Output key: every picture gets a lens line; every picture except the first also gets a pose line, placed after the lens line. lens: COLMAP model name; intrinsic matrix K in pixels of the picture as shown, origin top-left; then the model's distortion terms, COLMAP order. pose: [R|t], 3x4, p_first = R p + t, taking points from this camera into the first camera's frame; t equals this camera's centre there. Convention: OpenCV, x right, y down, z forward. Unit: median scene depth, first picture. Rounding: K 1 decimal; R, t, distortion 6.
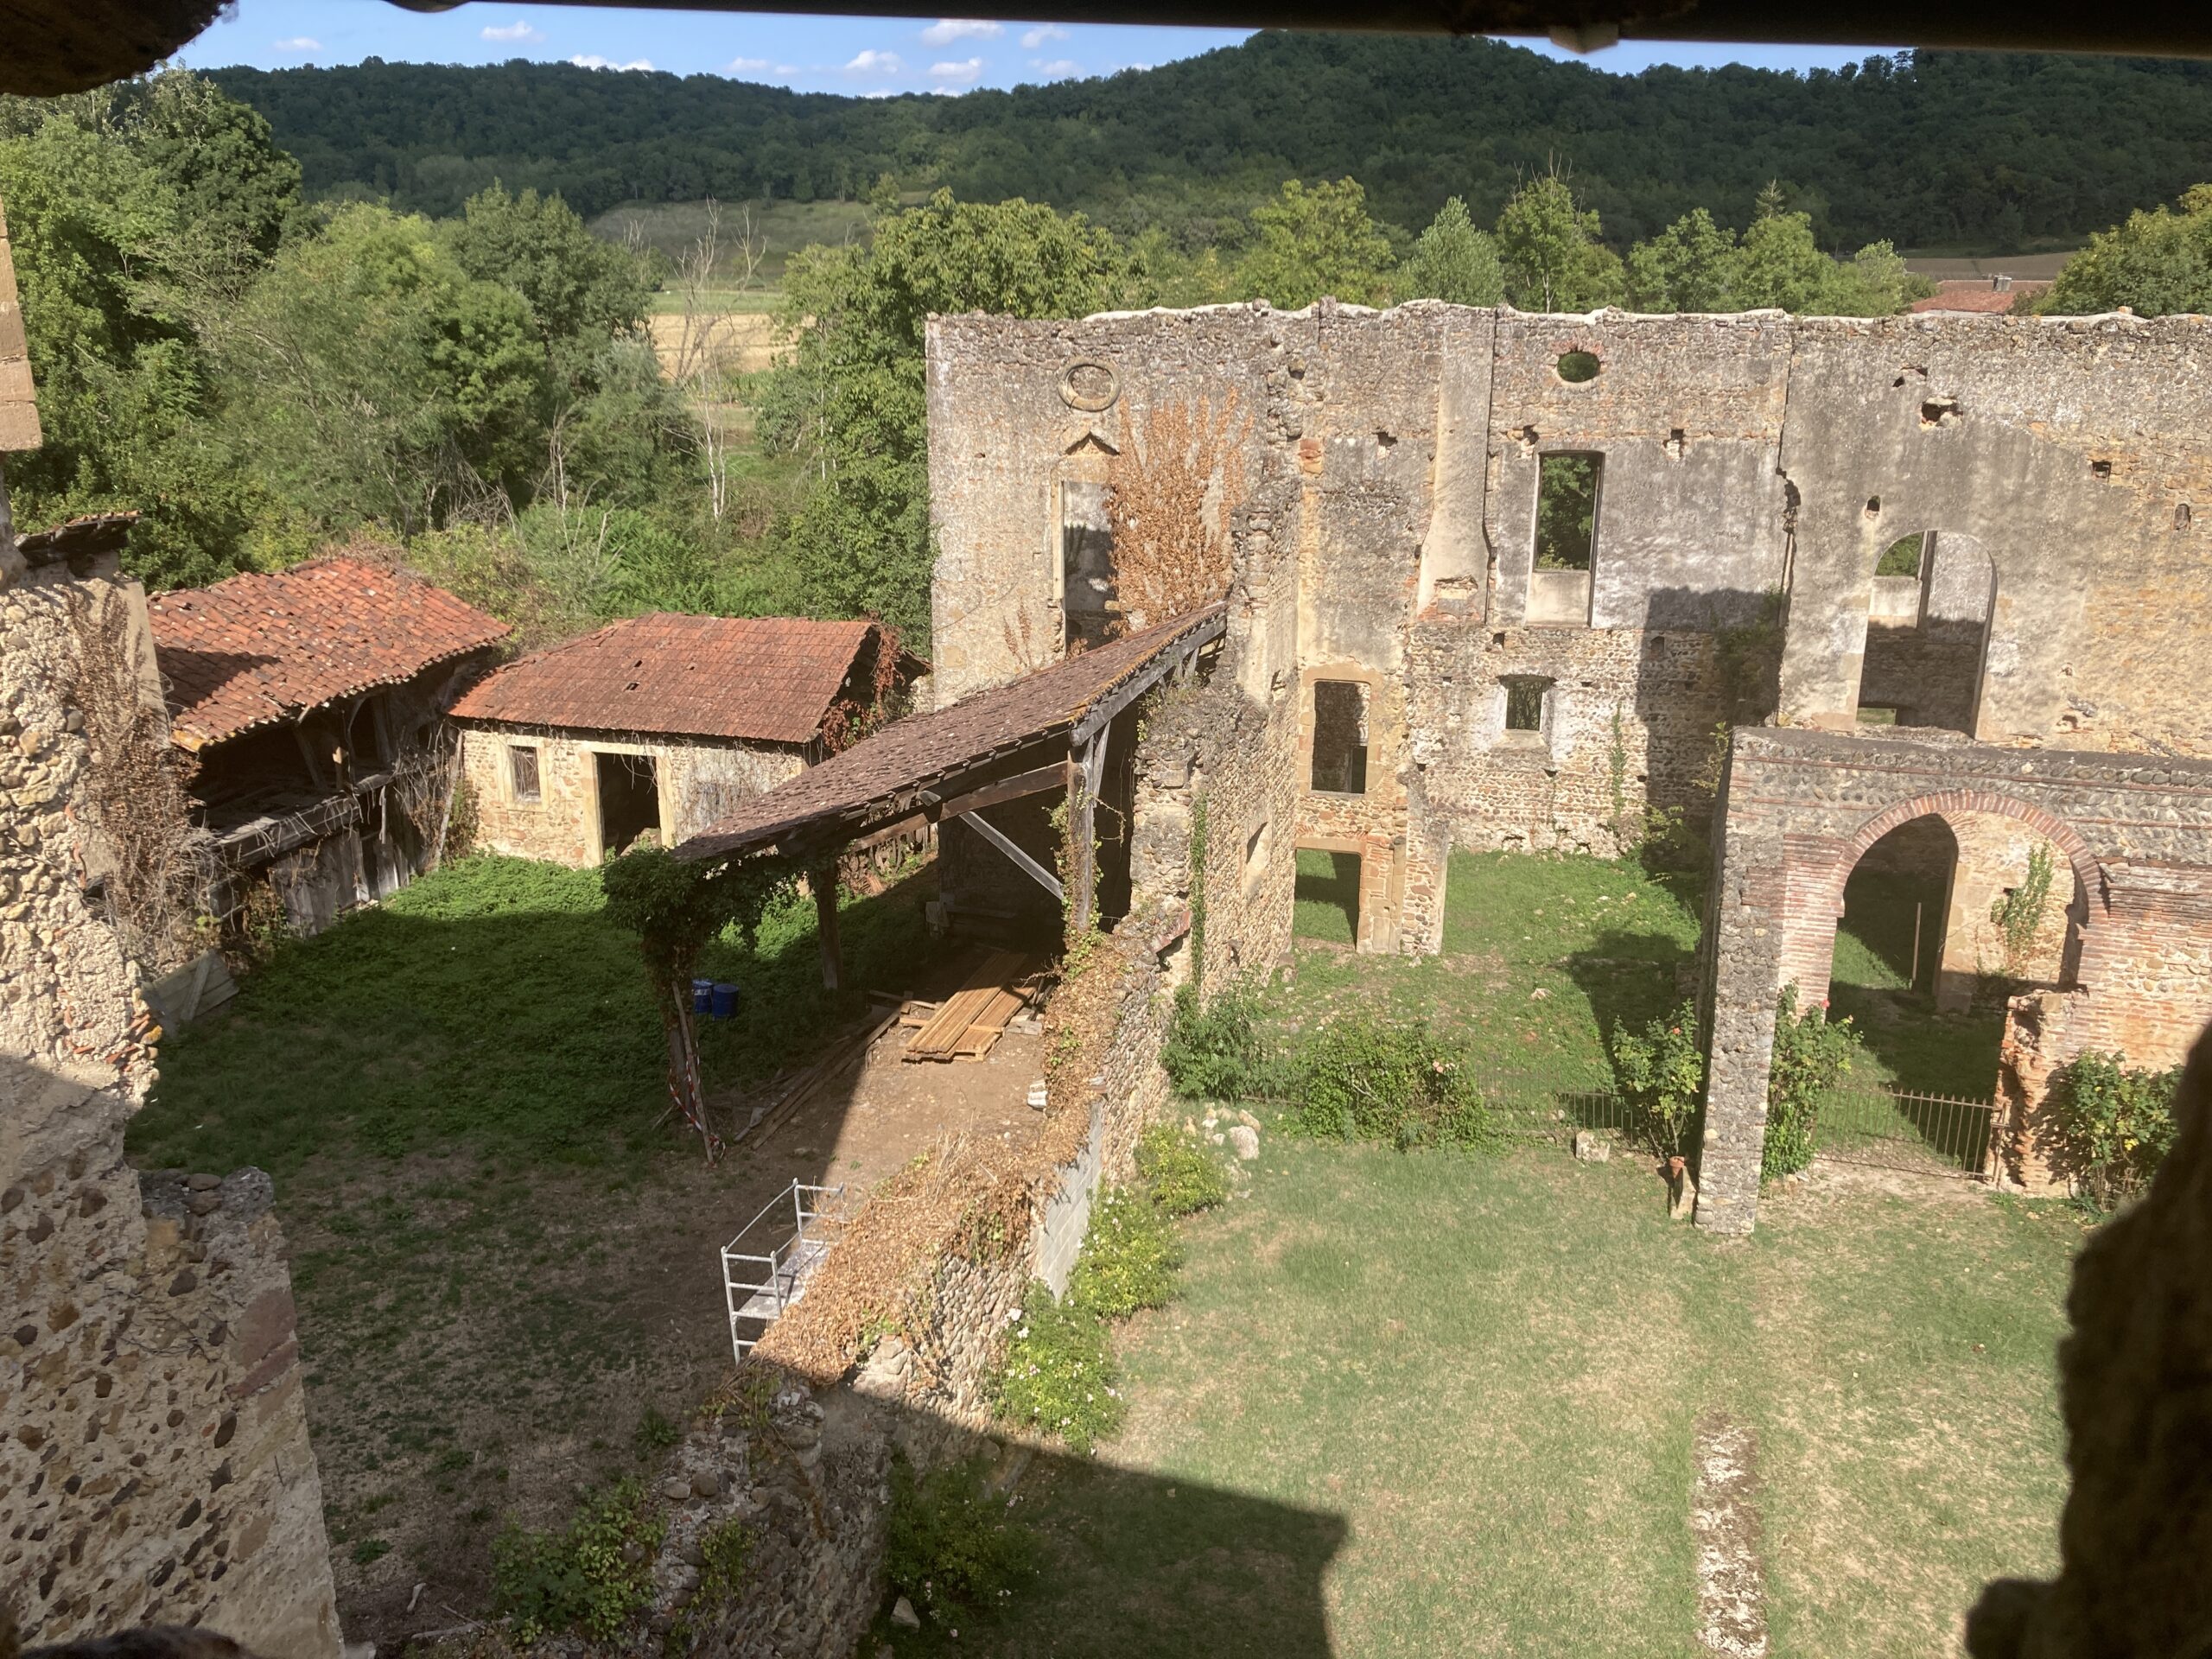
lens RADIAL K [[1882.7, 0, 1106.0], [0, 1882.7, 829.5], [0, 0, 1]] dist [-0.007913, 0.057902]
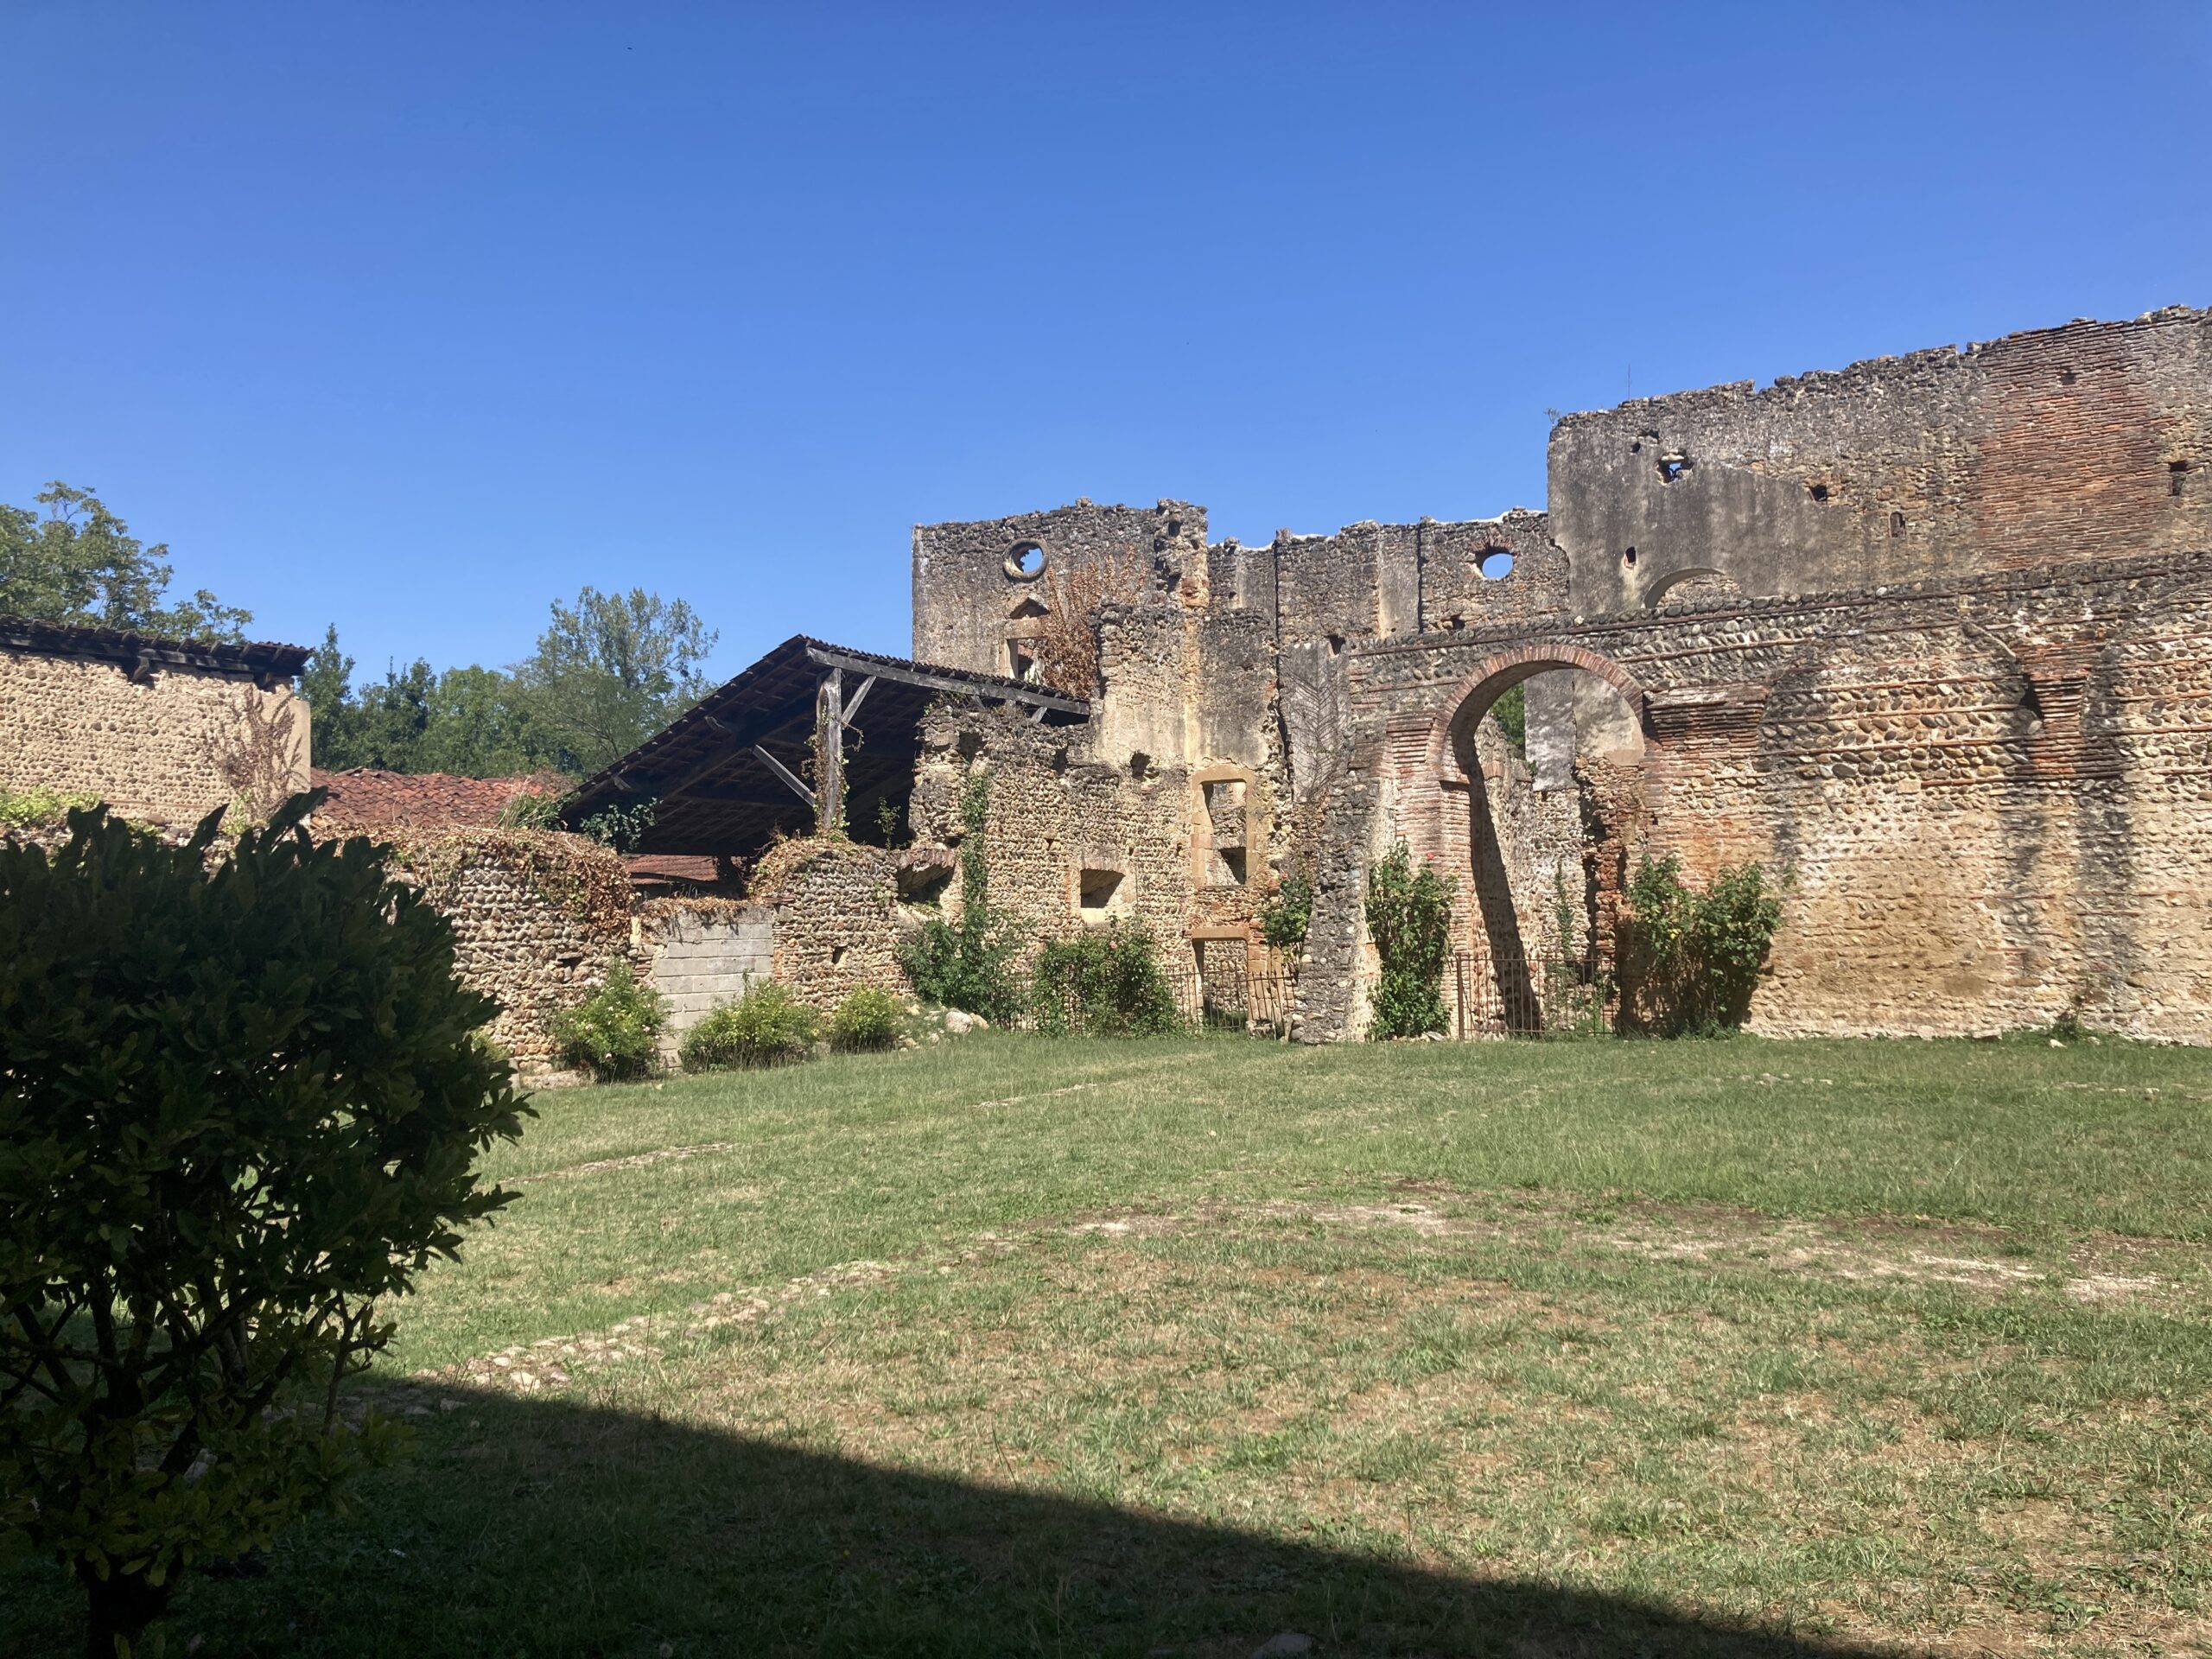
lens RADIAL K [[1871.4, 0, 1106.0], [0, 1871.4, 829.5], [0, 0, 1]] dist [0.188003, -0.586005]
pose [[0.957426, -0.030371, -0.287077, 0.431421], [-0.075787, 0.933124, -0.351476, 0.395833], [0.278554, 0.358269, 0.891095, -0.019497]]
